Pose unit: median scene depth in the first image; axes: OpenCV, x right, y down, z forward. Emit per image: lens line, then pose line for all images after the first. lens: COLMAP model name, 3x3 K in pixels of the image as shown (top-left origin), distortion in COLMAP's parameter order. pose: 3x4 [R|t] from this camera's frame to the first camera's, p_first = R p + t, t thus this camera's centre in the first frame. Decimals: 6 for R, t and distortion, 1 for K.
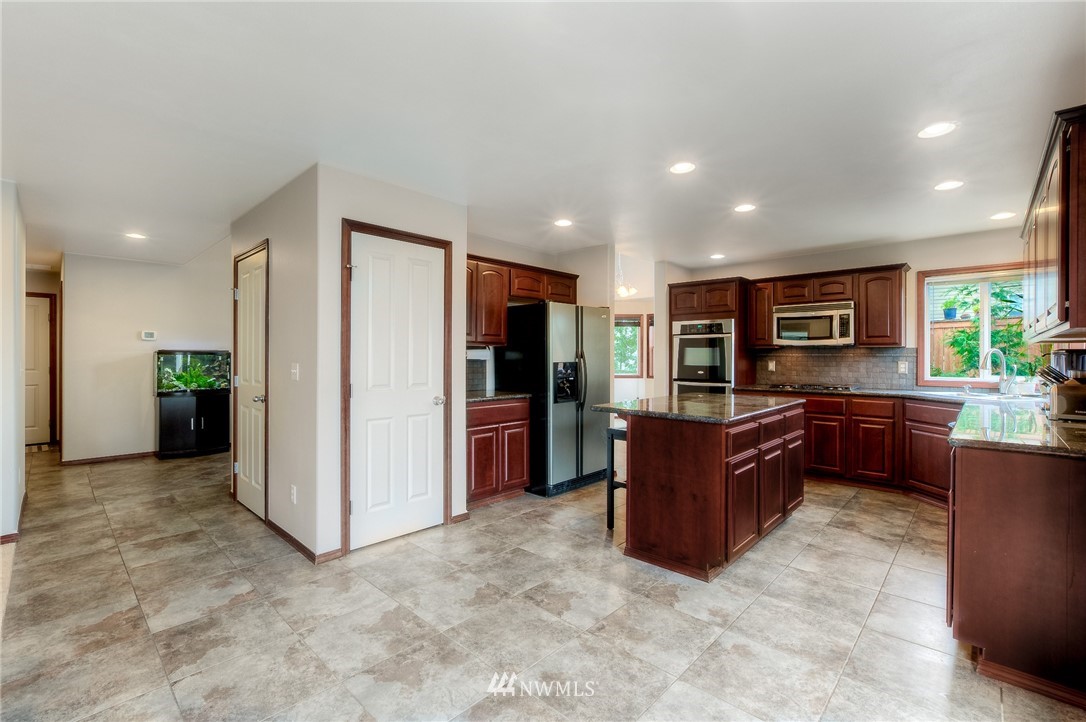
lens RADIAL K [[473.4, 0, 542.2], [0, 473.4, 358.0], [0, 0, 1]] dist [0.000588, 0.000581]
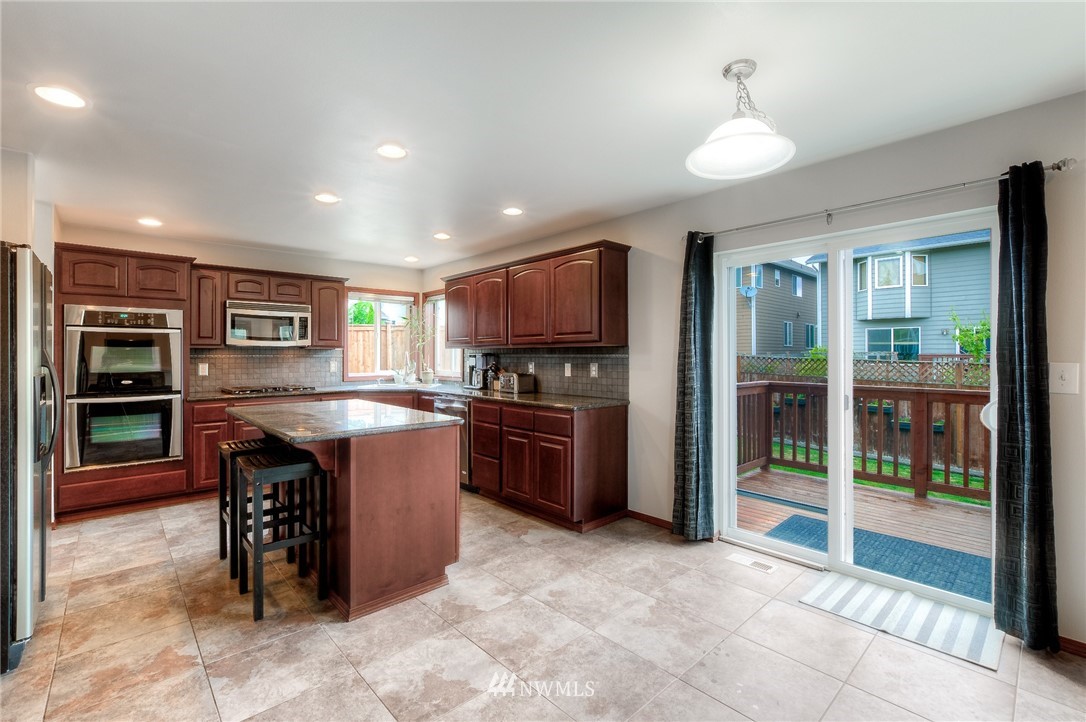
lens RADIAL K [[474.8, 0, 540.3], [0, 474.8, 352.2], [0, 0, 1]] dist [-0.002105, -0.000197]
pose [[0.087162, 0.002324, 0.996191, -0.404388], [0.006278, 0.999976, -0.002882, -0.010443], [-0.996174, 0.006506, 0.087145, 0.447982]]
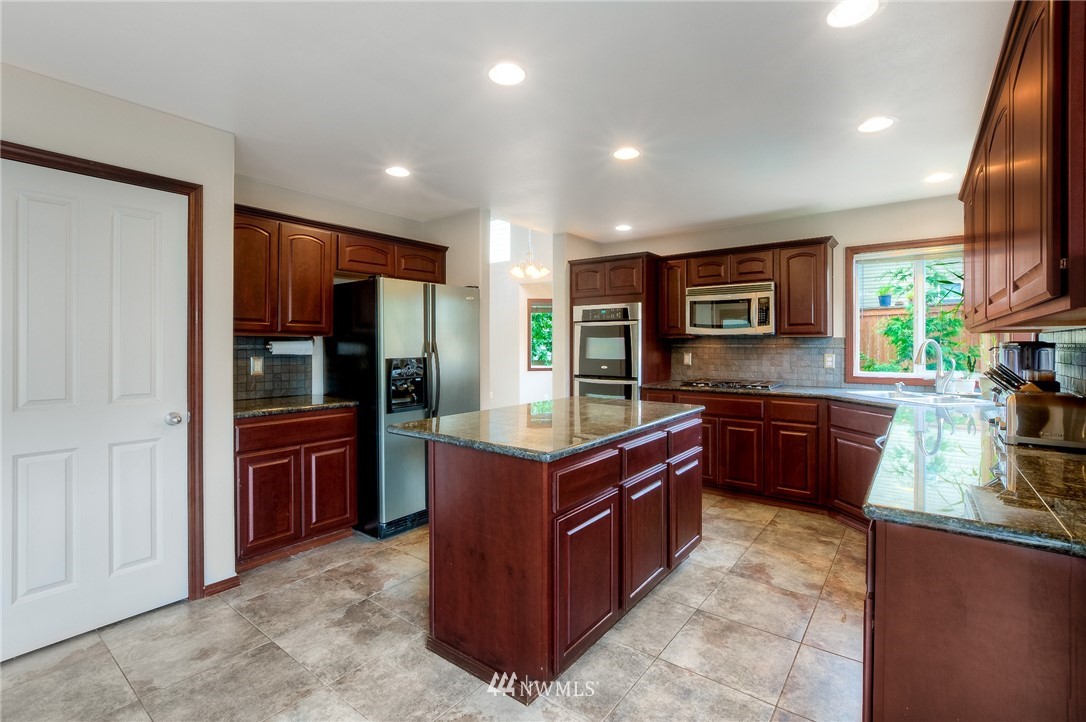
lens RADIAL K [[487.9, 0, 543.4], [0, 487.9, 346.2], [0, 0, 1]] dist [-0.001384, 0.000101]
pose [[0.995420, -0.003344, 0.095535, 0.195811], [0.003346, 0.999994, 0.000137, -0.009419], [-0.095535, 0.000183, 0.995426, 0.211333]]
